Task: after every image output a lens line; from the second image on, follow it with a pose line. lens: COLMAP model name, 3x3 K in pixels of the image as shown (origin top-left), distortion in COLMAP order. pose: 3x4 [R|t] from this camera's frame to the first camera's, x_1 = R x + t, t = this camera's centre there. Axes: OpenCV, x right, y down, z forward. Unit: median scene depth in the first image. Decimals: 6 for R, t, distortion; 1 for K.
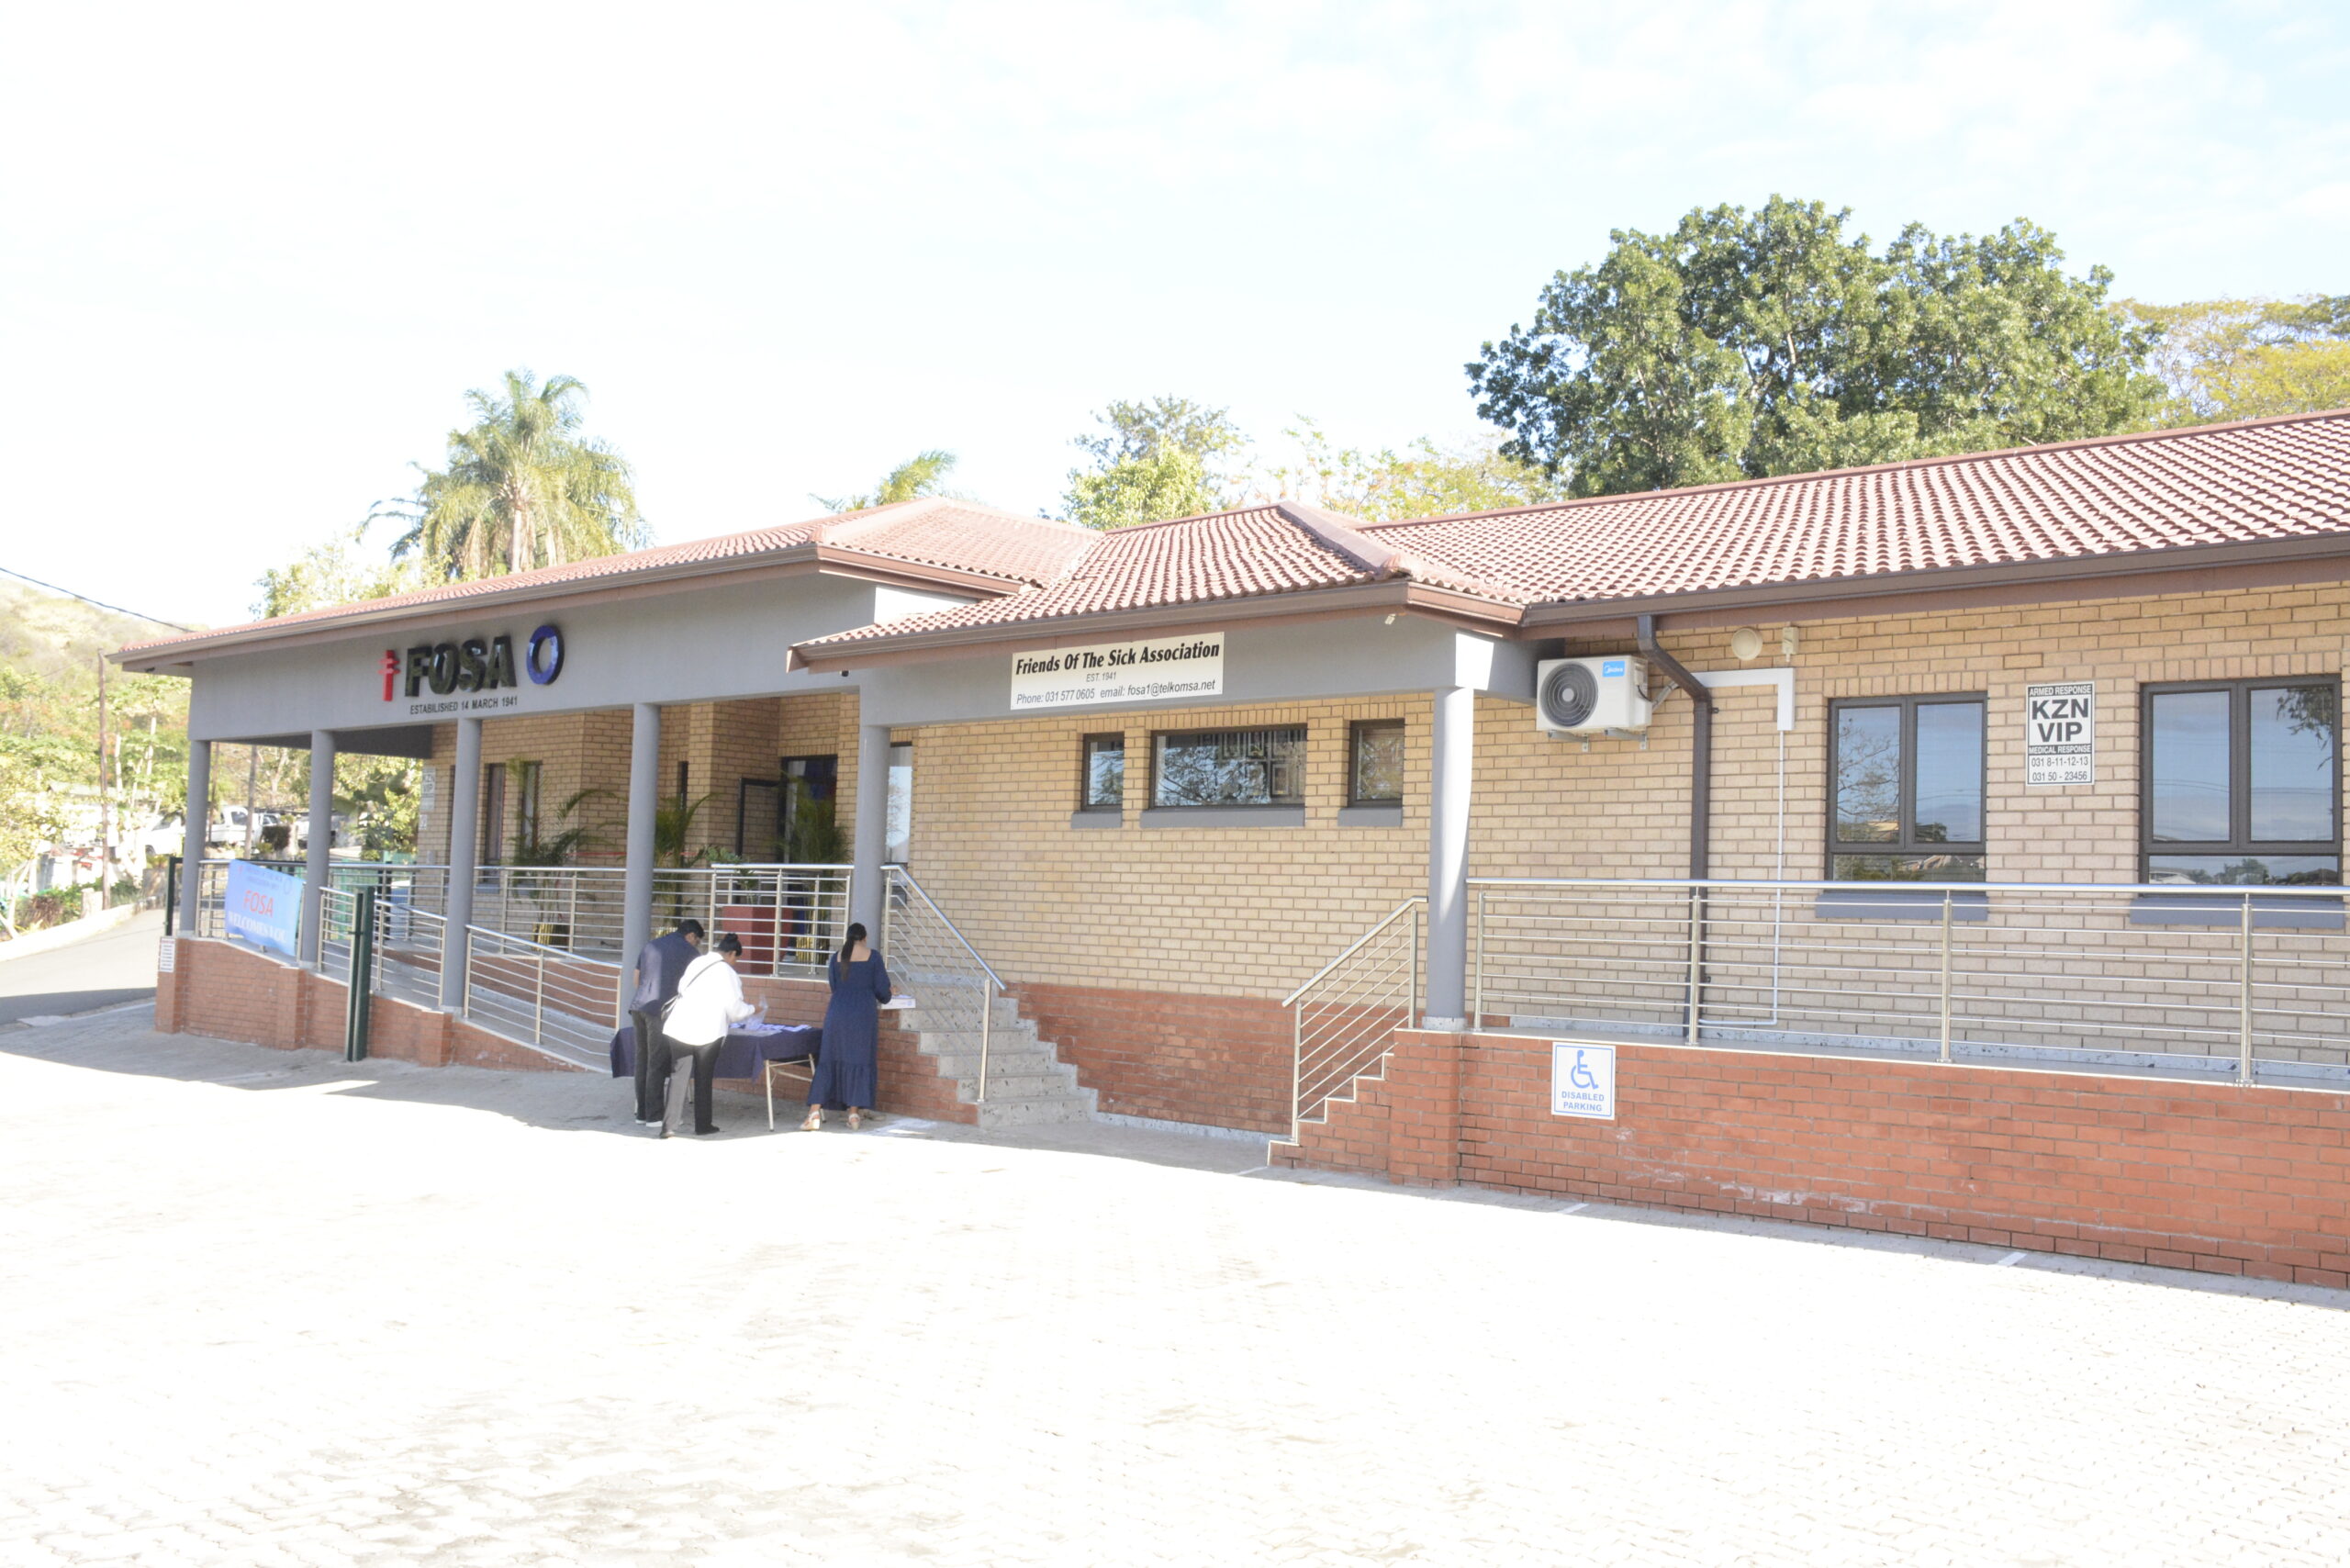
lens RADIAL K [[2184.2, 0, 1175.0], [0, 2184.2, 784.0], [0, 0, 1]] dist [-0.081161, 0.157519]
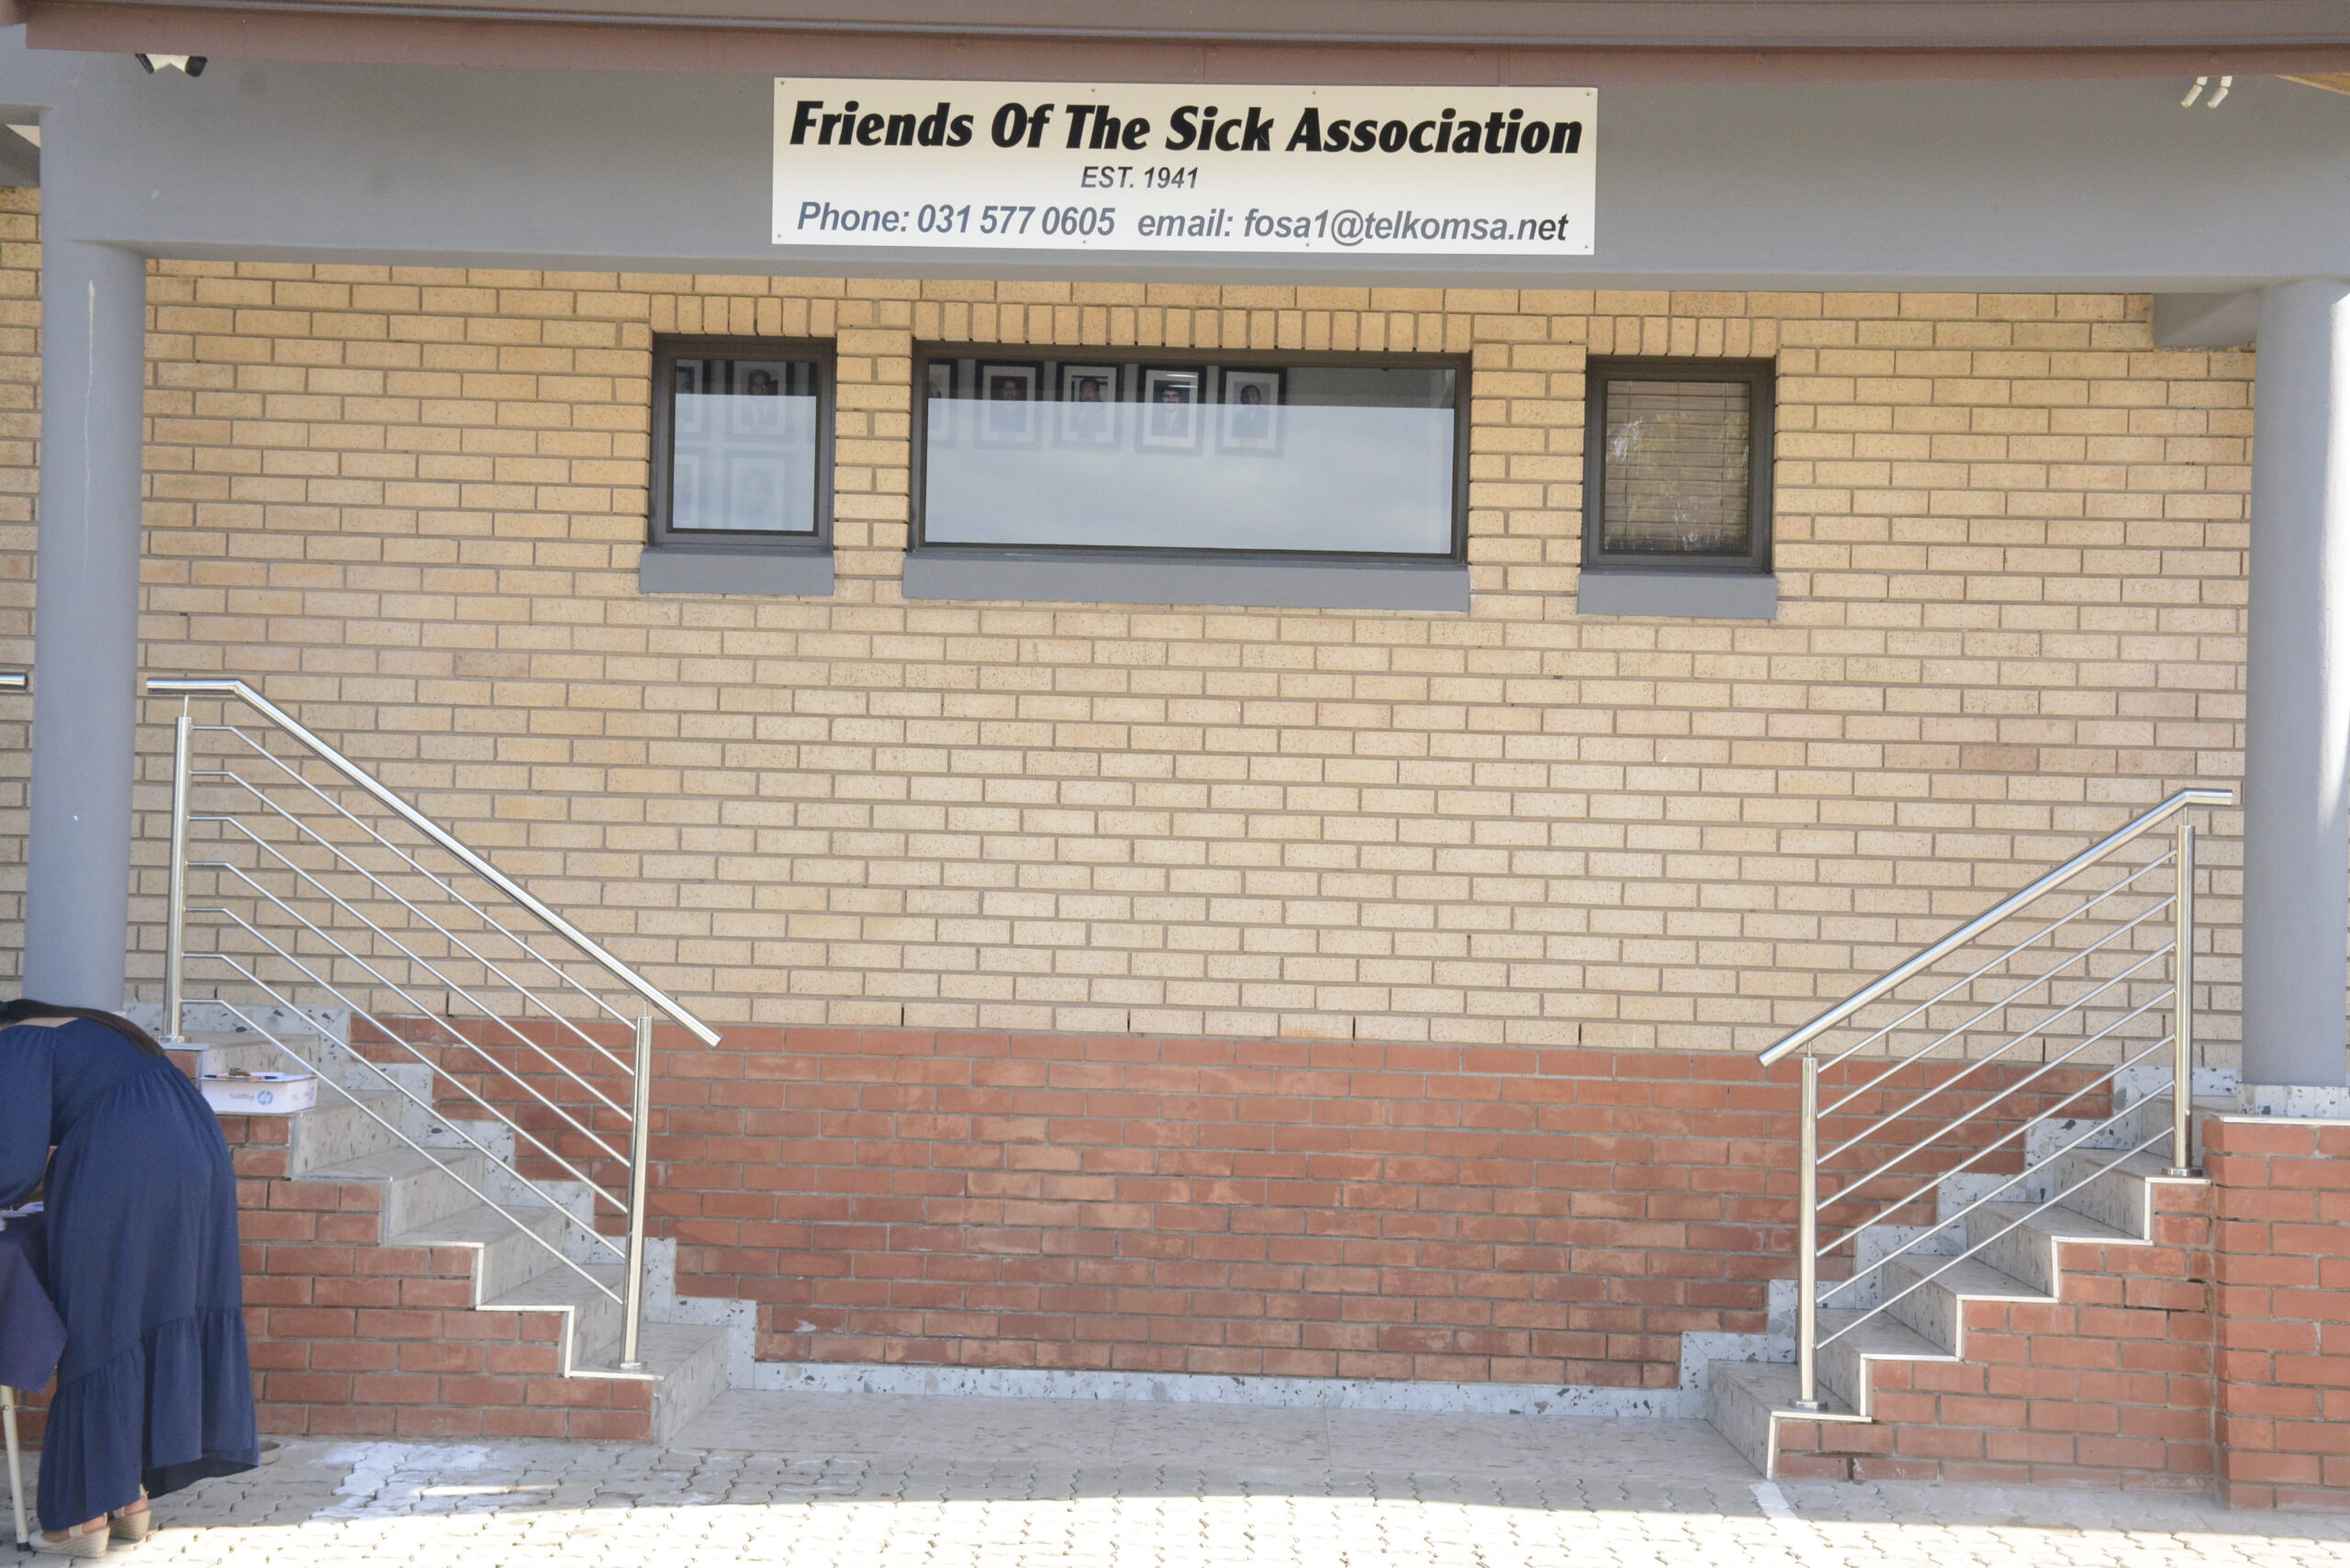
lens RADIAL K [[3750.5, 0, 1175.0], [0, 3750.5, 784.0], [0, 0, 1]] dist [0.259085, -0.014101]
pose [[0.740092, 0.006348, 0.672476, -0.423710], [-0.042815, 0.998372, 0.037696, 0.025999], [-0.671142, -0.056691, 0.739158, 0.495131]]
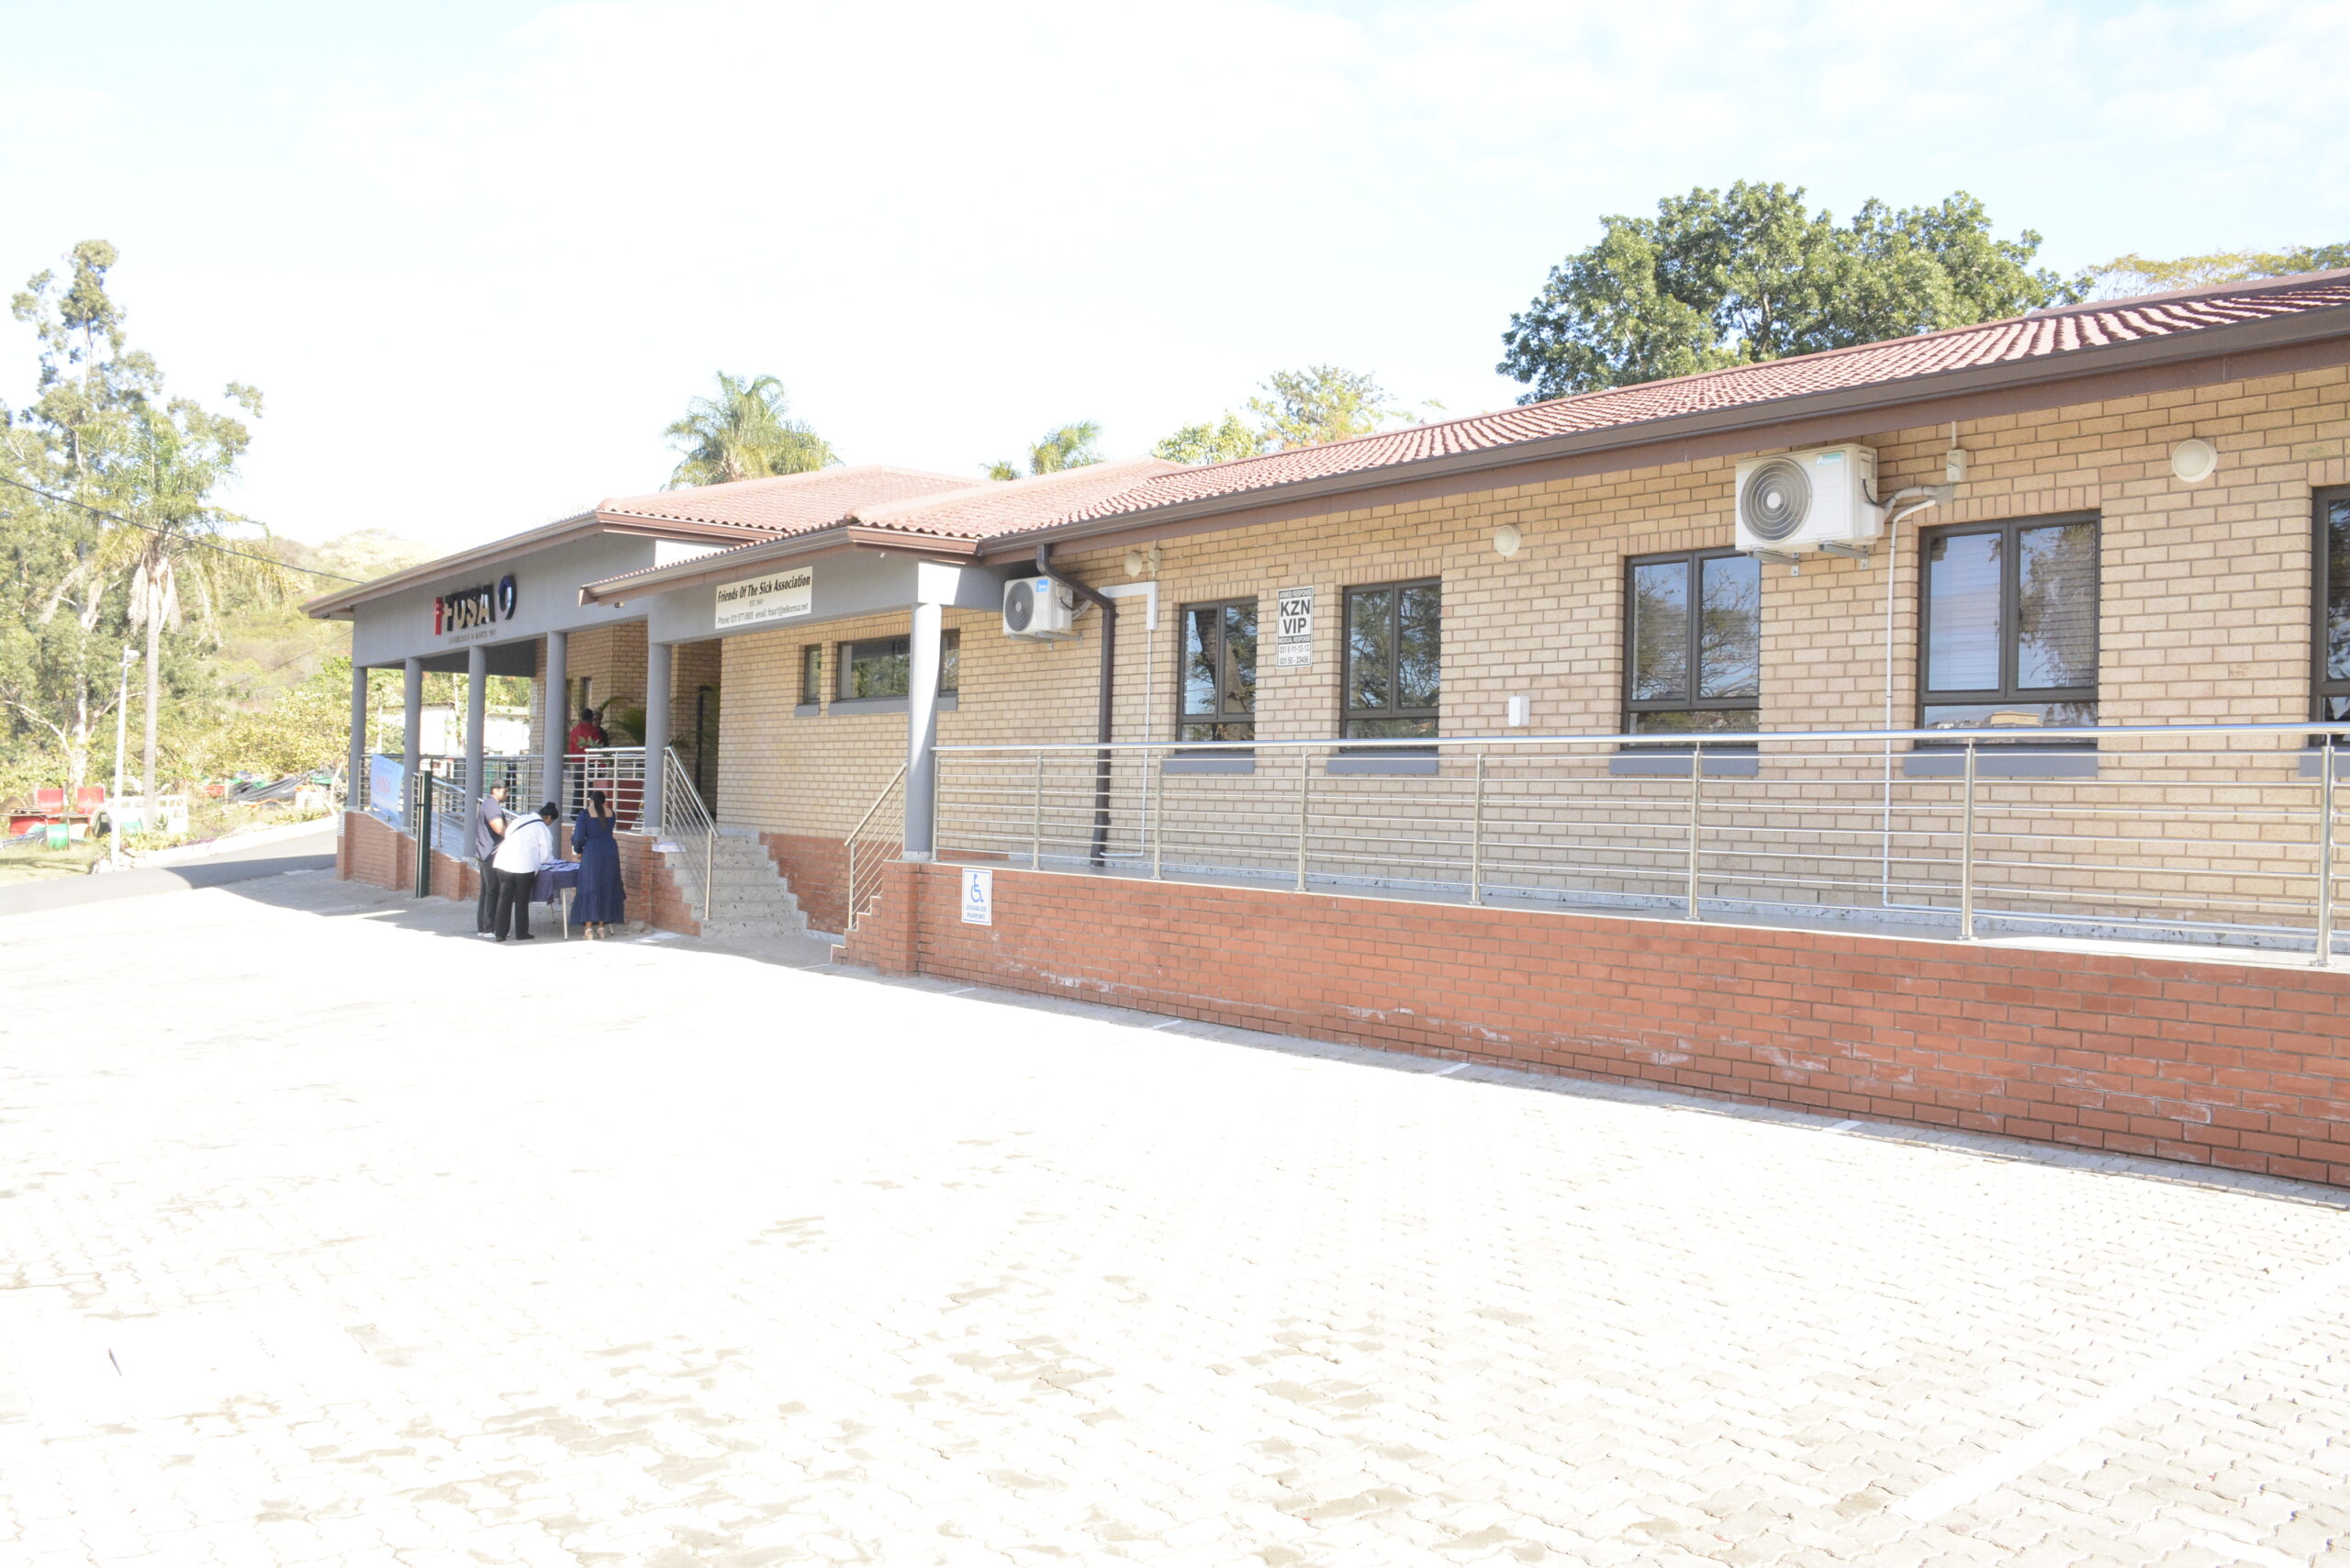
lens RADIAL K [[1832.8, 0, 1175.0], [0, 1832.8, 784.0], [0, 0, 1]] dist [-0.150866, 0.102854]
pose [[0.988485, -0.009692, -0.151009, 0.364736], [0.017279, 0.998649, 0.049015, 0.011134], [0.150330, -0.051060, 0.987316, -0.064497]]
